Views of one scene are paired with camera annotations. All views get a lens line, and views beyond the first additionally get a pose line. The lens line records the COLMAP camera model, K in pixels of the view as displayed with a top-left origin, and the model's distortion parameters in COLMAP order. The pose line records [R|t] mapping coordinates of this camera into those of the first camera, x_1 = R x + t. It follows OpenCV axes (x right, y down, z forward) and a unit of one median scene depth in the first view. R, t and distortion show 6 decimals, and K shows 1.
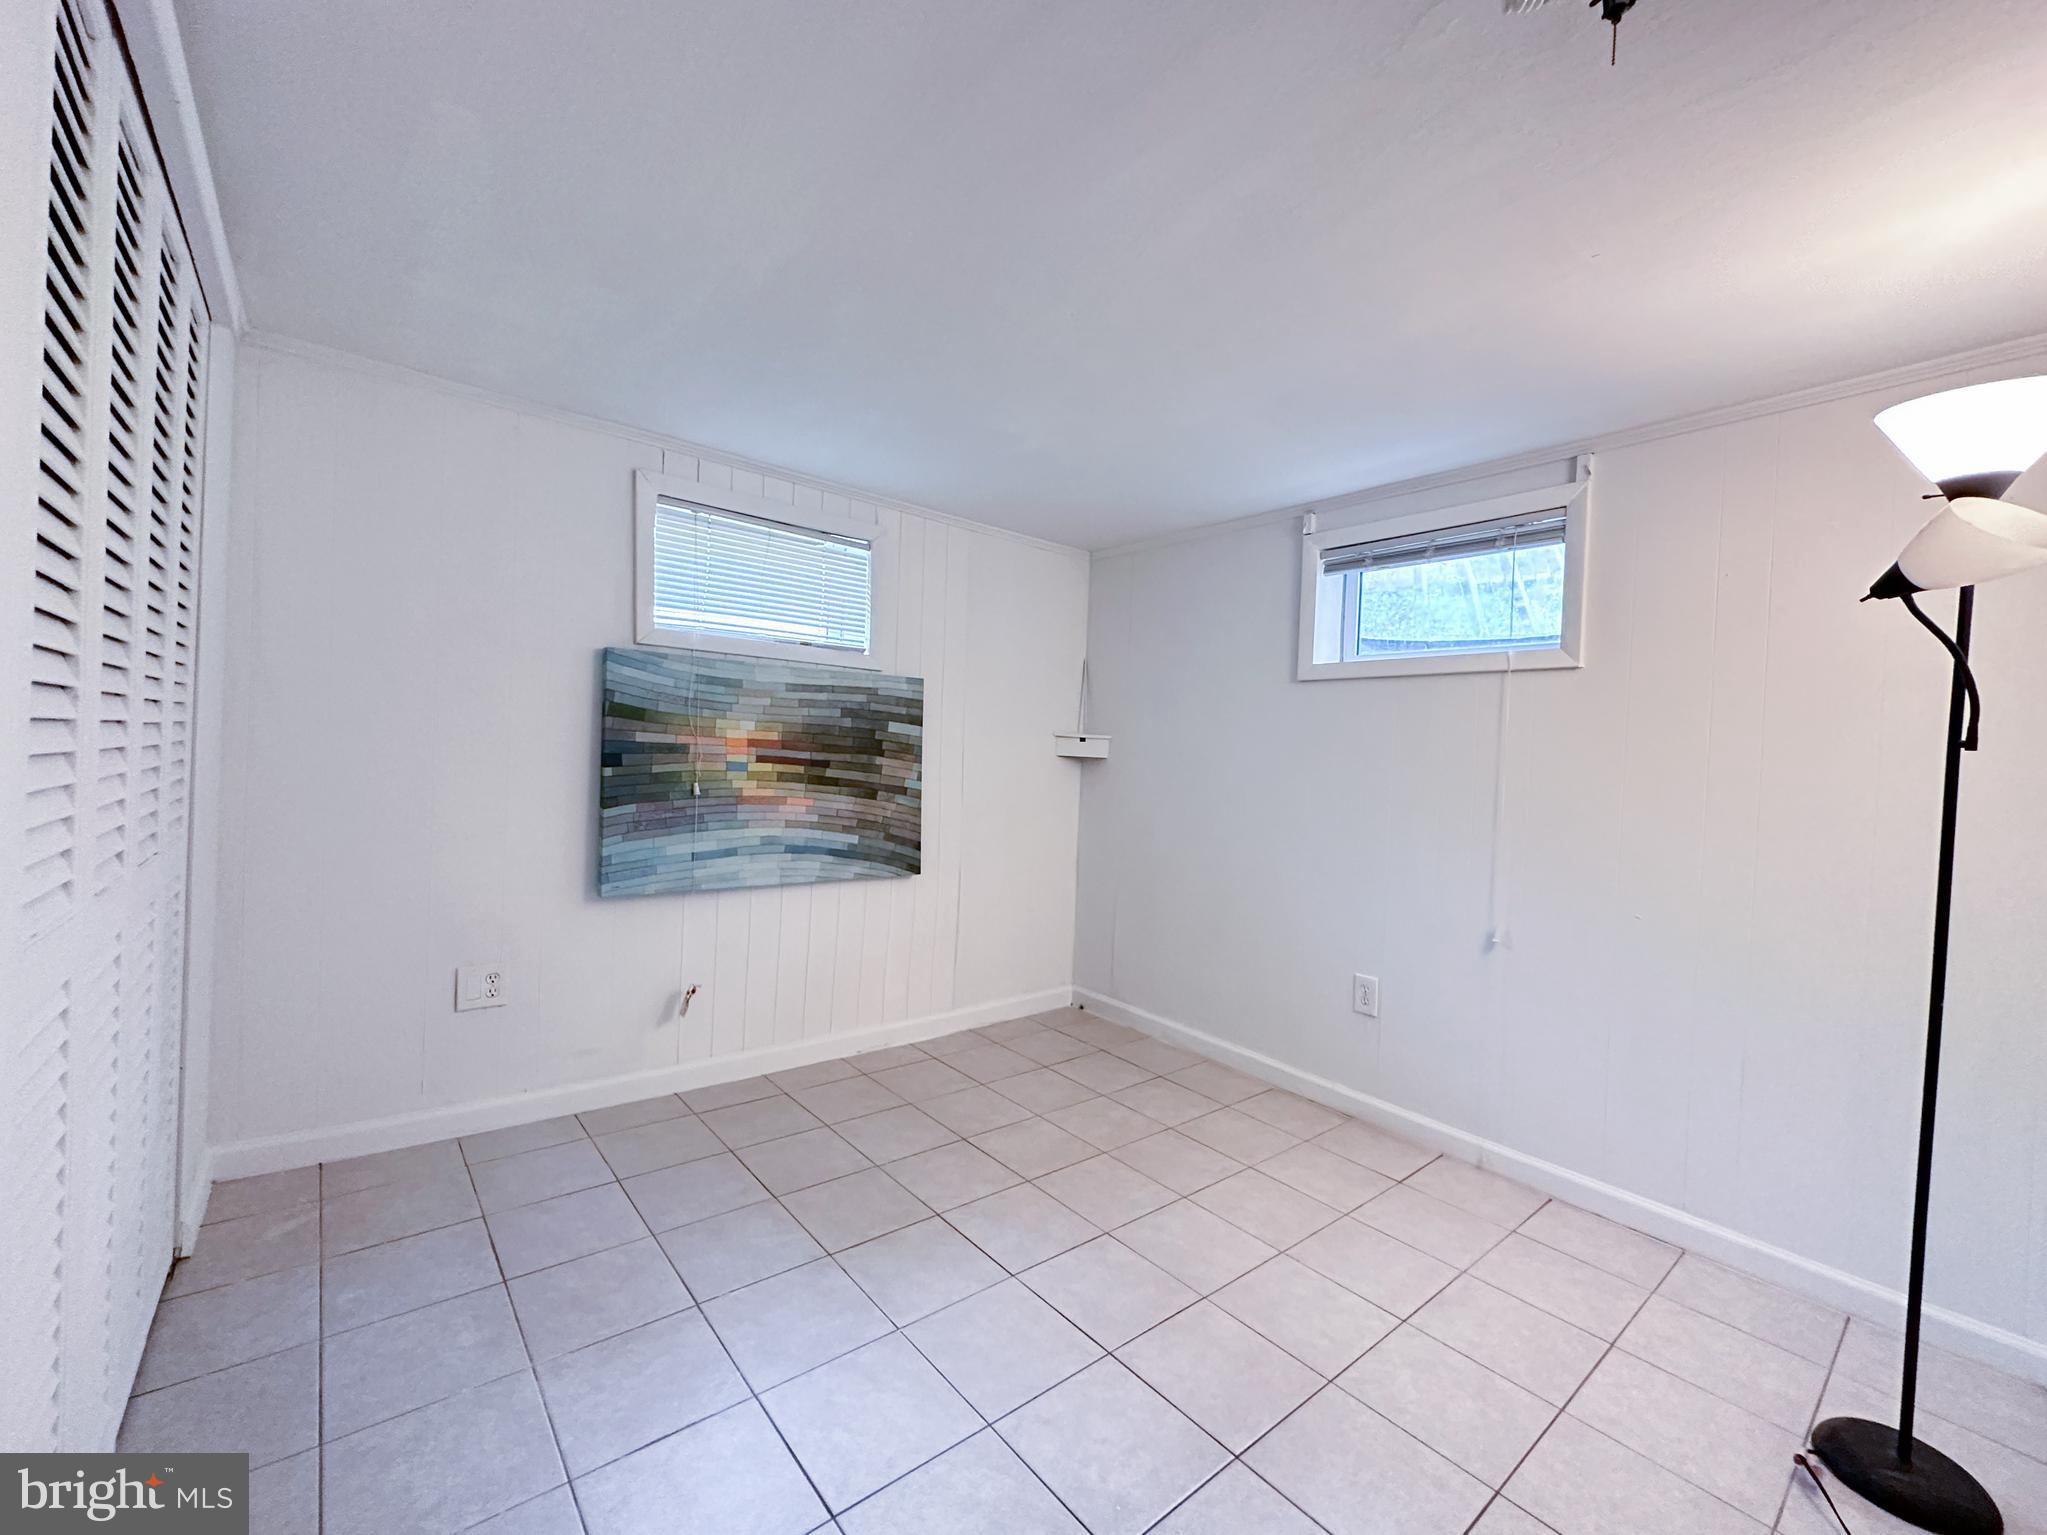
lens RADIAL K [[832.2, 0, 1023.5], [0, 832.2, 767.5], [0, 0, 1]] dist [0.000519, 0.000359]
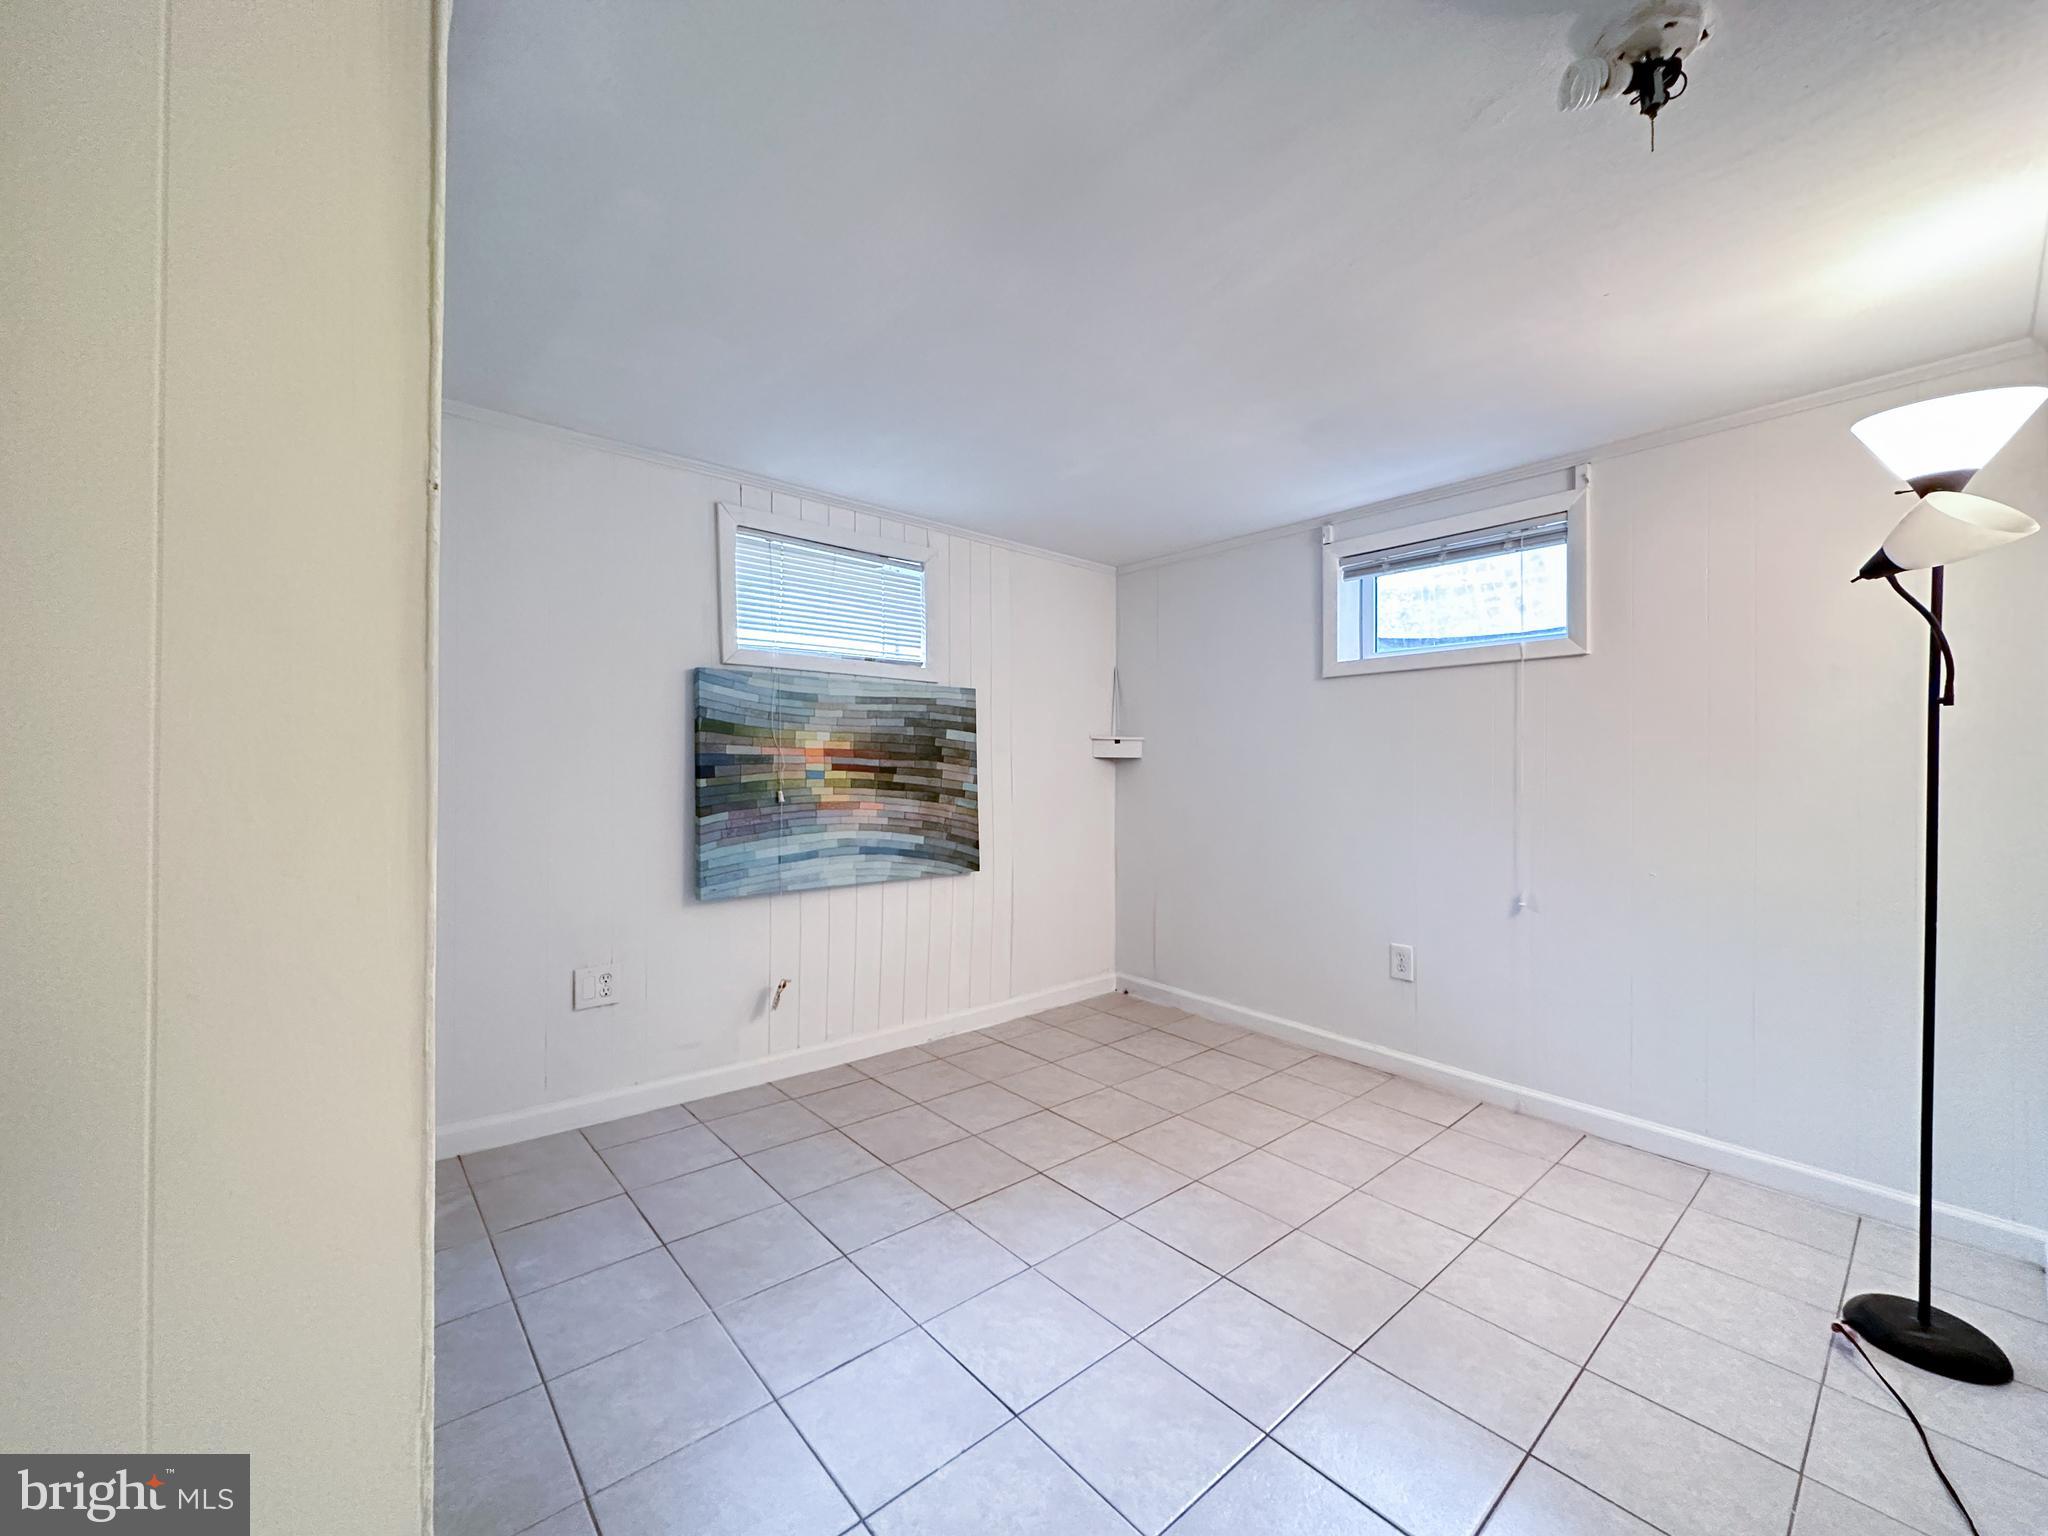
lens RADIAL K [[813.4, 0, 1026.0], [0, 813.4, 768.8], [0, 0, 1]] dist [0.000630, 0.000141]
pose [[0.998924, -0.038151, 0.026376, -0.104778], [0.038592, 0.999120, -0.016411, 0.019839], [-0.025727, 0.017411, 0.999517, -0.060609]]
